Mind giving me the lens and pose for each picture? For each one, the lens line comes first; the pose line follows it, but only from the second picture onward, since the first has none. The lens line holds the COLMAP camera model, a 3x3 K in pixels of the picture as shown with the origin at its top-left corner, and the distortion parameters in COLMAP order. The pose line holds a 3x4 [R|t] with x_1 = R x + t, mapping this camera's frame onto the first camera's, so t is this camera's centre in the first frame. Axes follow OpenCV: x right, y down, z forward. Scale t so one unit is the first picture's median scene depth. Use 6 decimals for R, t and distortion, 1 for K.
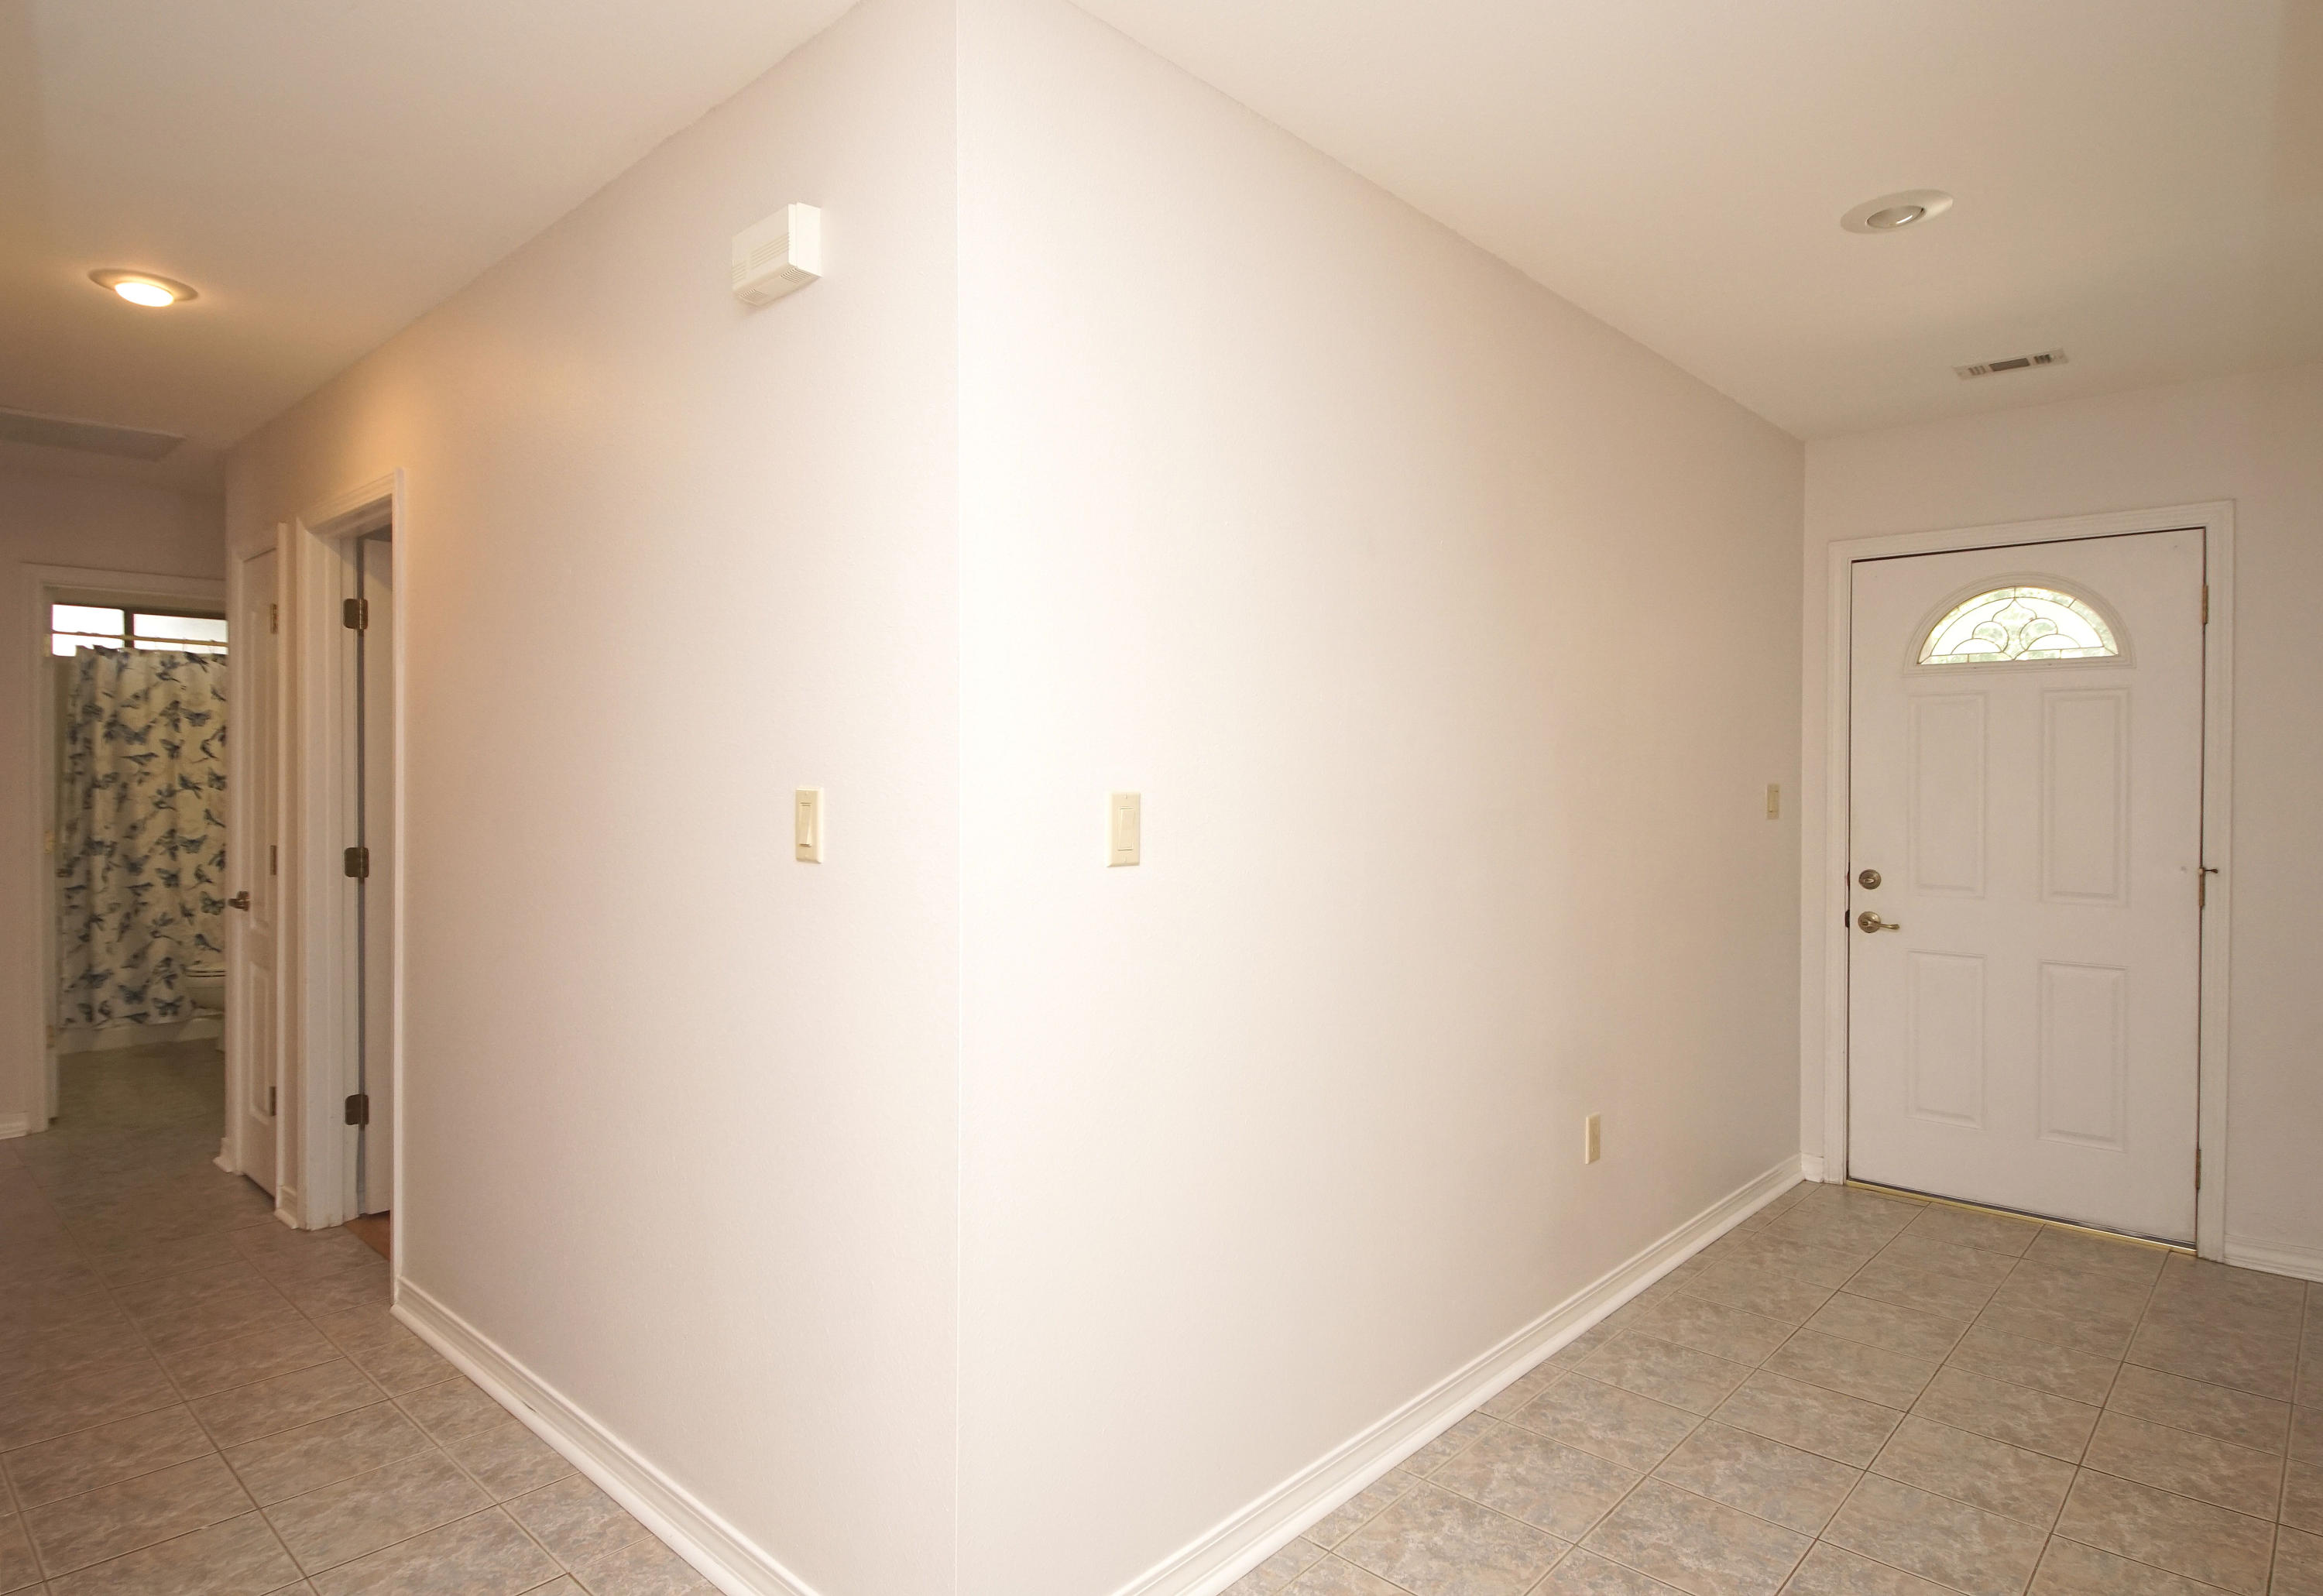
lens RADIAL K [[1306.5, 0, 1161.5], [0, 1306.5, 798.0], [0, 0, 1]] dist [-0.002065, -0.000859]
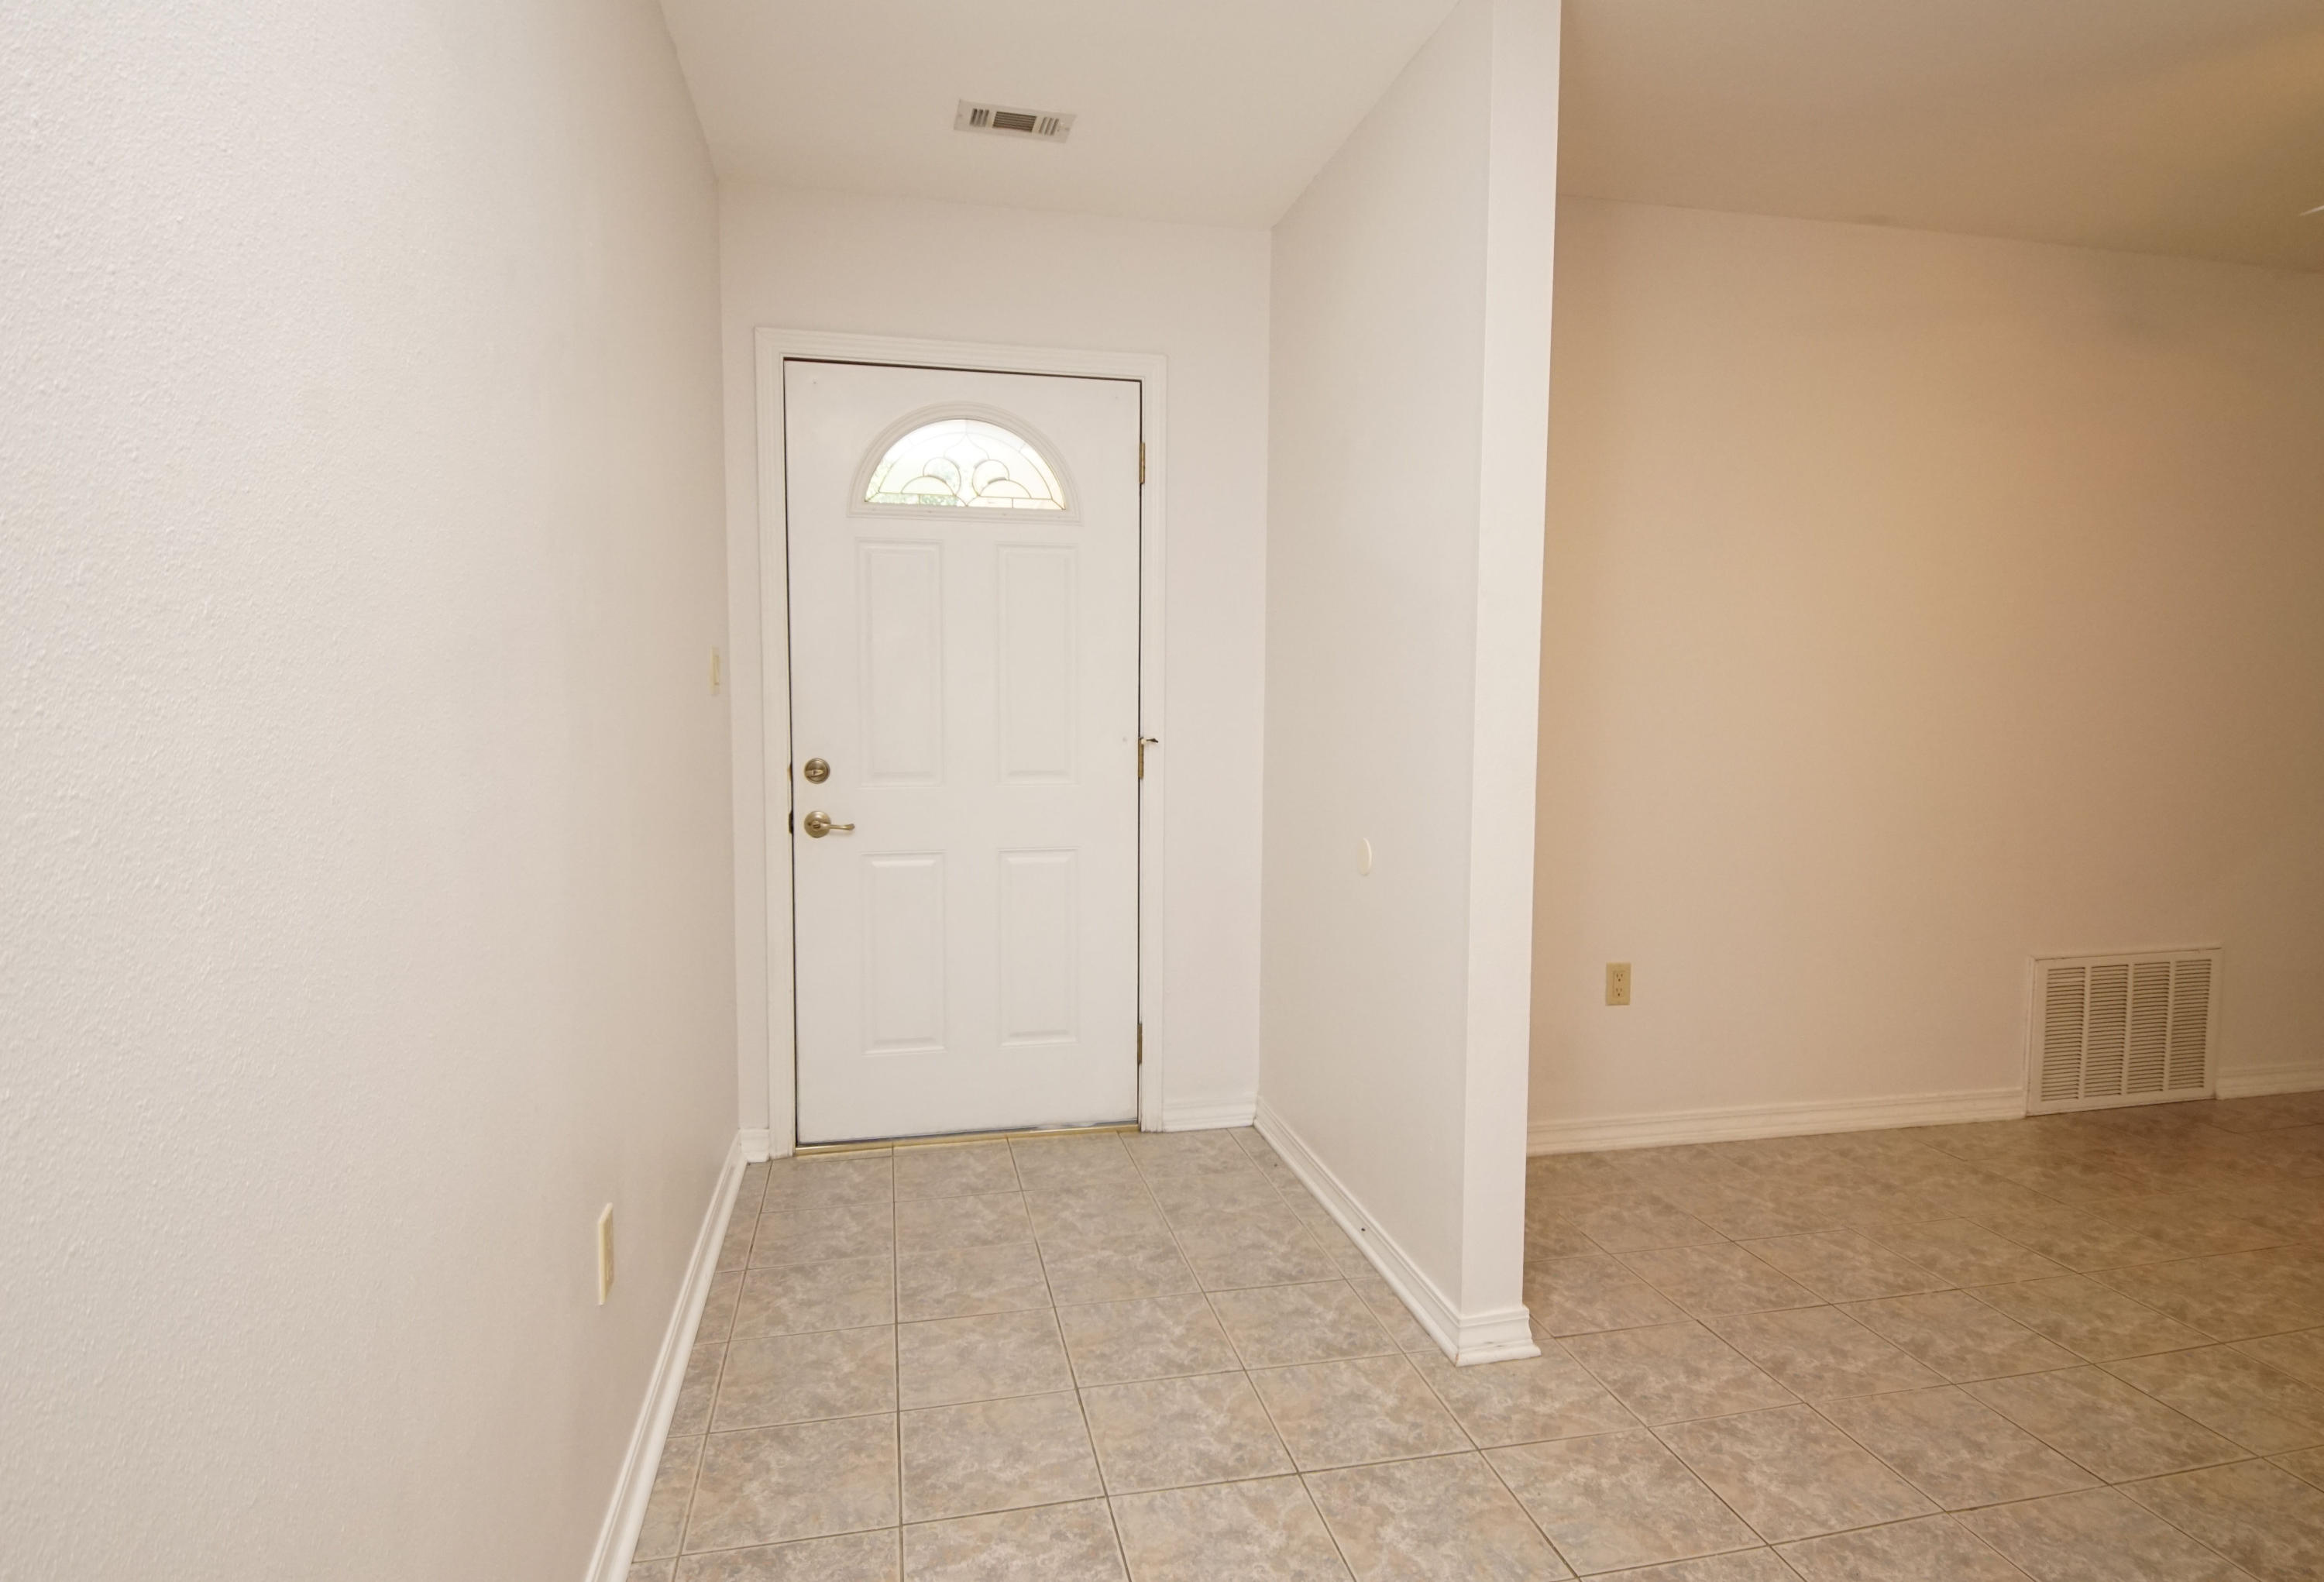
lens RADIAL K [[1281.7, 0, 1178.0], [0, 1281.7, 780.8], [0, 0, 1]] dist [0.044088, -0.042752]
pose [[0.561697, -0.061043, 0.825088, 0.021214], [0.012867, 0.997798, 0.065061, 0.023171], [-0.827243, -0.025928, 0.561246, 0.433646]]
